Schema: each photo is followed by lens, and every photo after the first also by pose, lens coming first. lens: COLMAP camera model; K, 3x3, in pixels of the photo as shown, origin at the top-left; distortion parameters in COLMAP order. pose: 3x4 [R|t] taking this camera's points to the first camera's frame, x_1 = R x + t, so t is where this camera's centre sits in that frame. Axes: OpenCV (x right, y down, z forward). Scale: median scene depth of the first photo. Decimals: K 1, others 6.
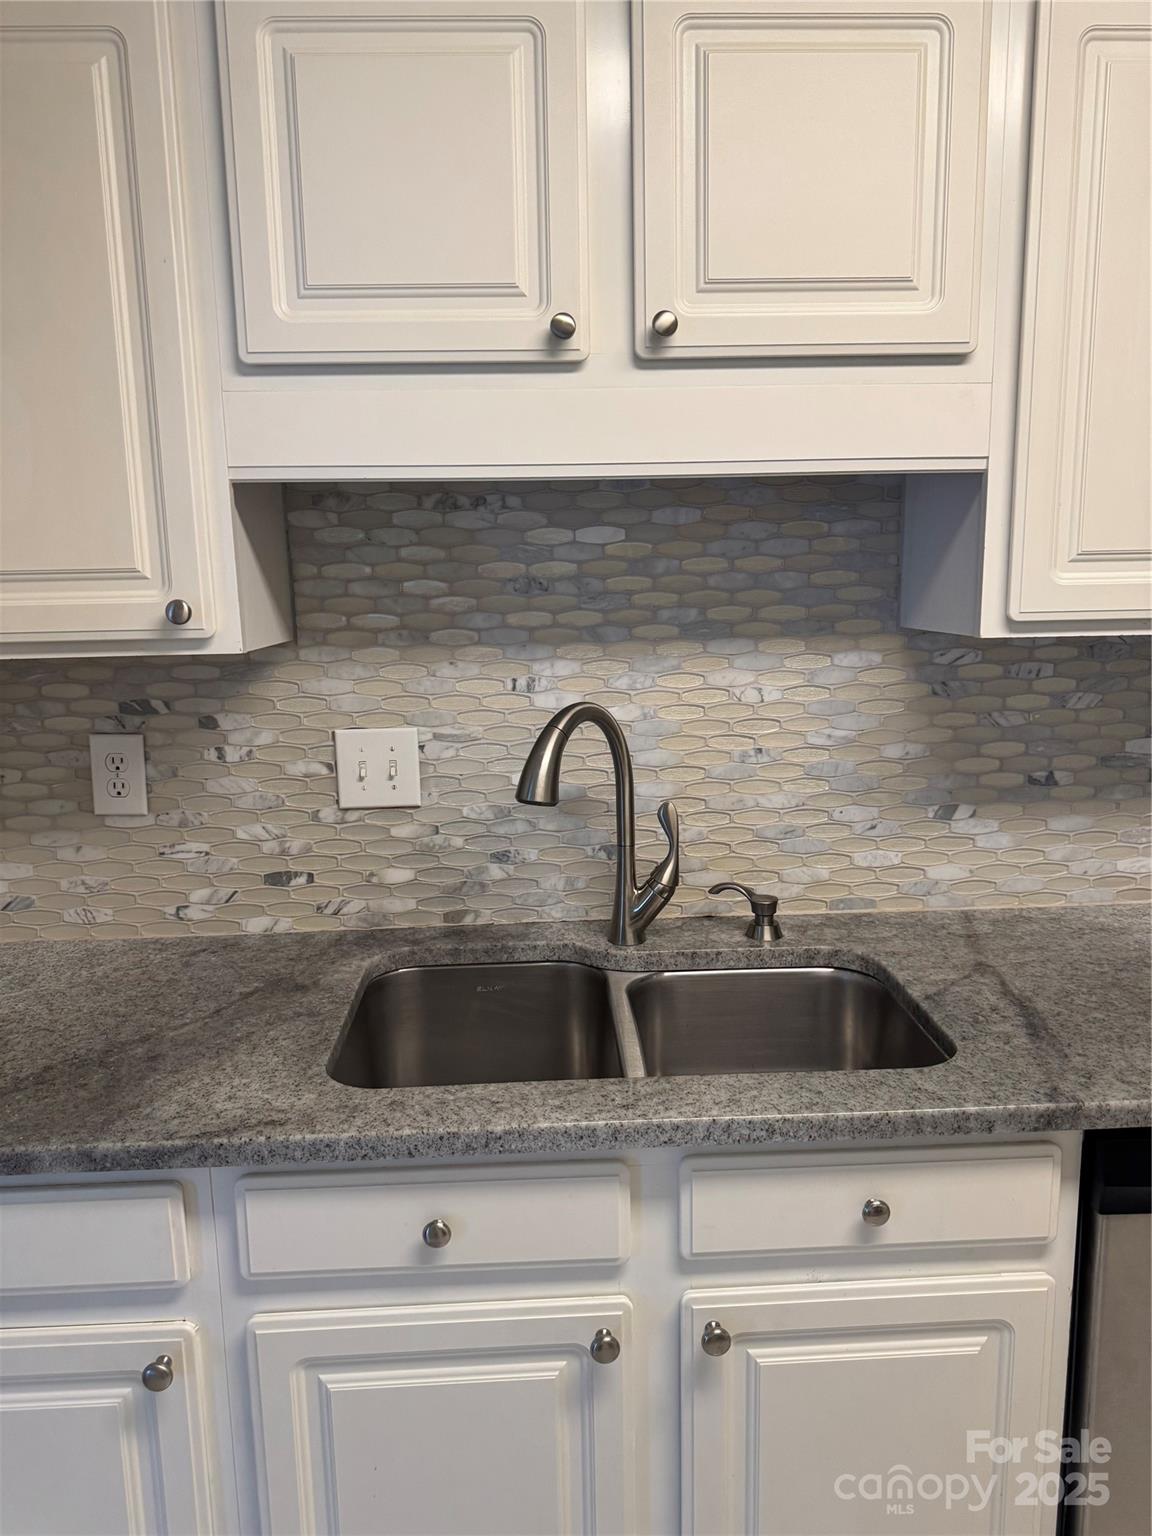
lens RADIAL K [[1073.5, 0, 583.4], [0, 1073.5, 766.1], [0, 0, 1]] dist [0.058675, -0.075540]
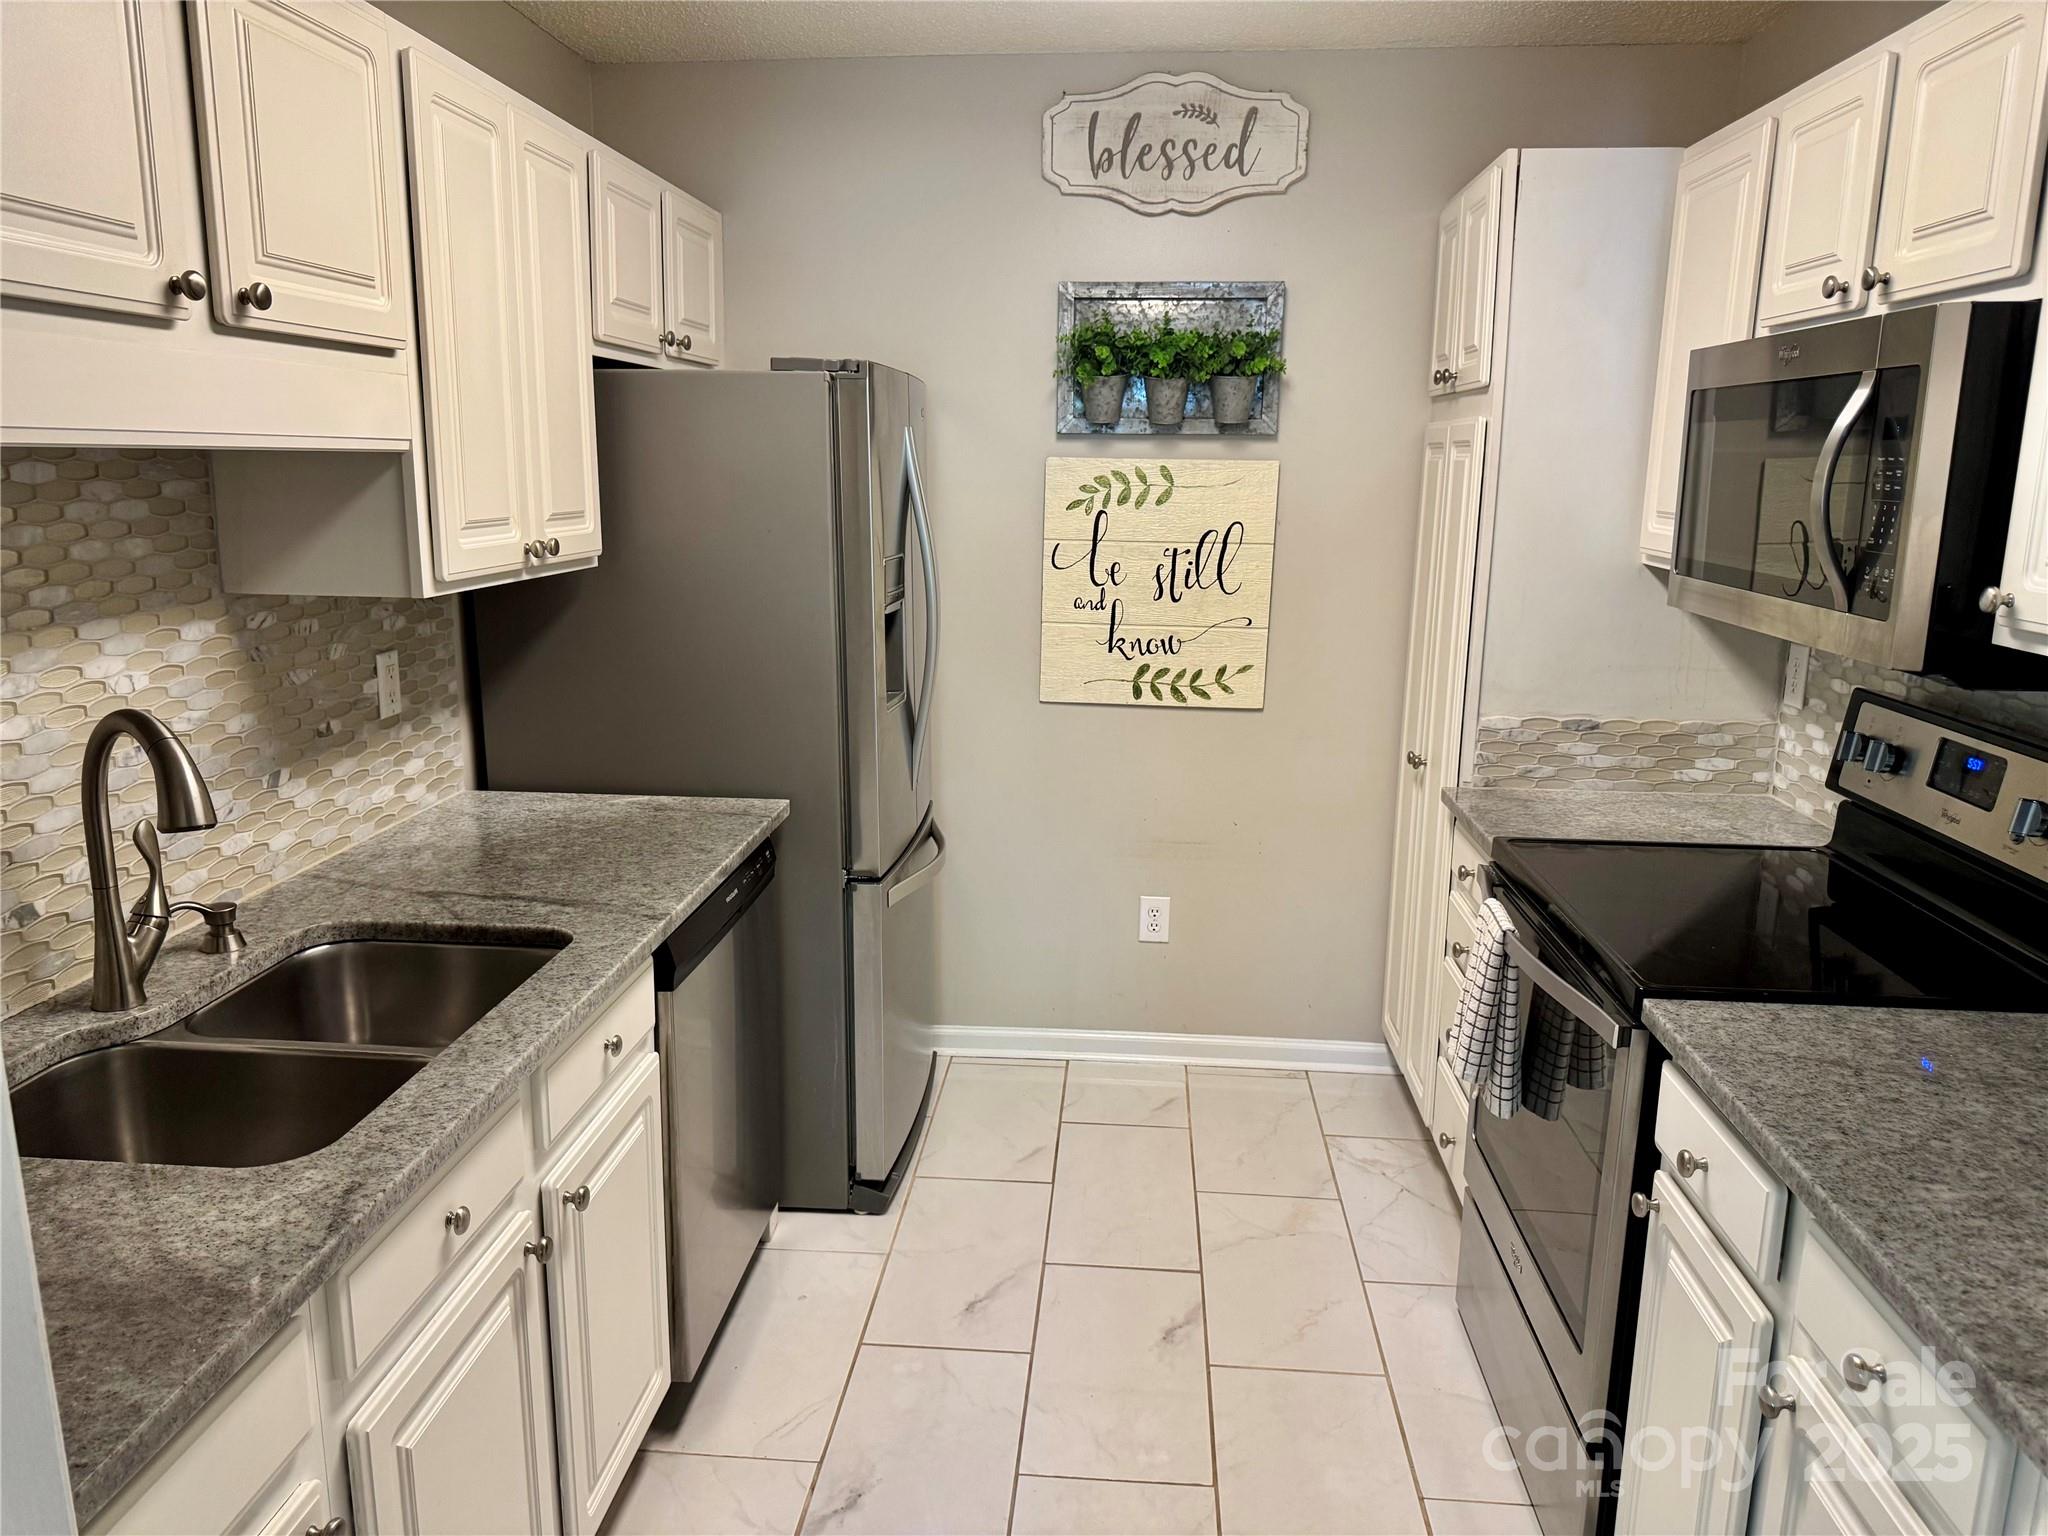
lens RADIAL K [[1431.3, 0, 1035.4], [0, 1431.3, 803.3], [0, 0, 1]] dist [0.058675, -0.075540]
pose [[0.115412, -0.210974, 0.970654, -1.100266], [0.153203, 0.969272, 0.192457, -0.106539], [-0.981432, 0.126495, 0.144188, 0.186169]]
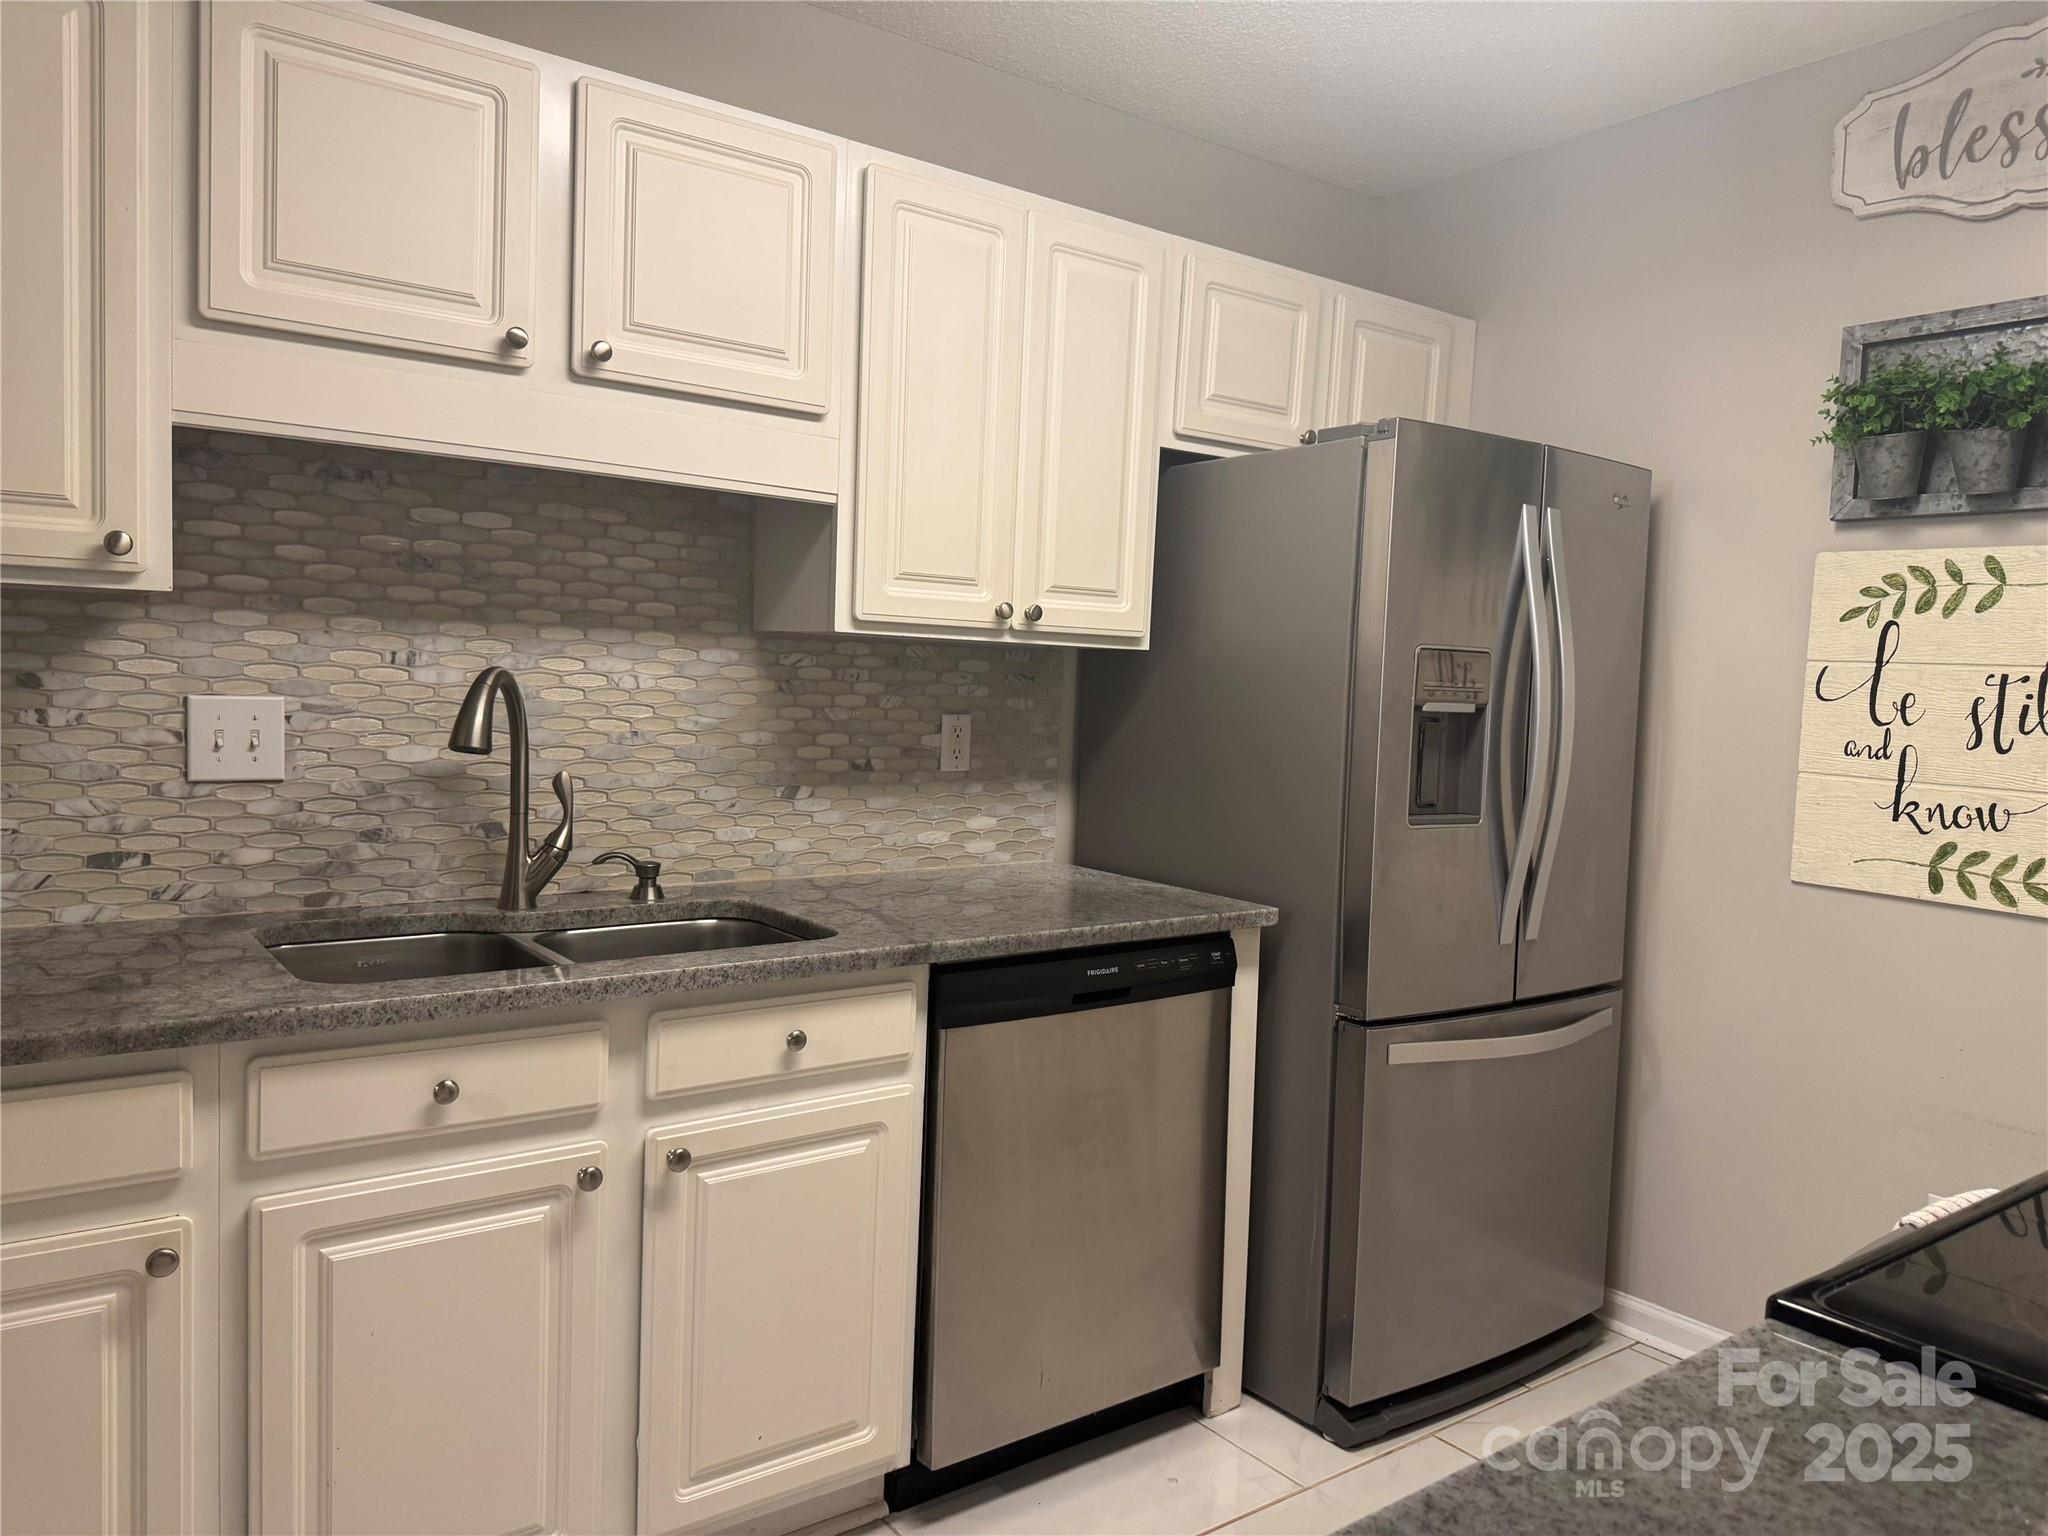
lens RADIAL K [[1431.3, 0, 1041.4], [0, 1431.3, 787.9], [0, 0, 1]] dist [0.058675, -0.075540]
pose [[0.823928, 0.005696, 0.566666, -0.408083], [0.043184, 0.996411, -0.072805, 0.208788], [-0.565046, 0.084457, 0.820725, -0.539967]]
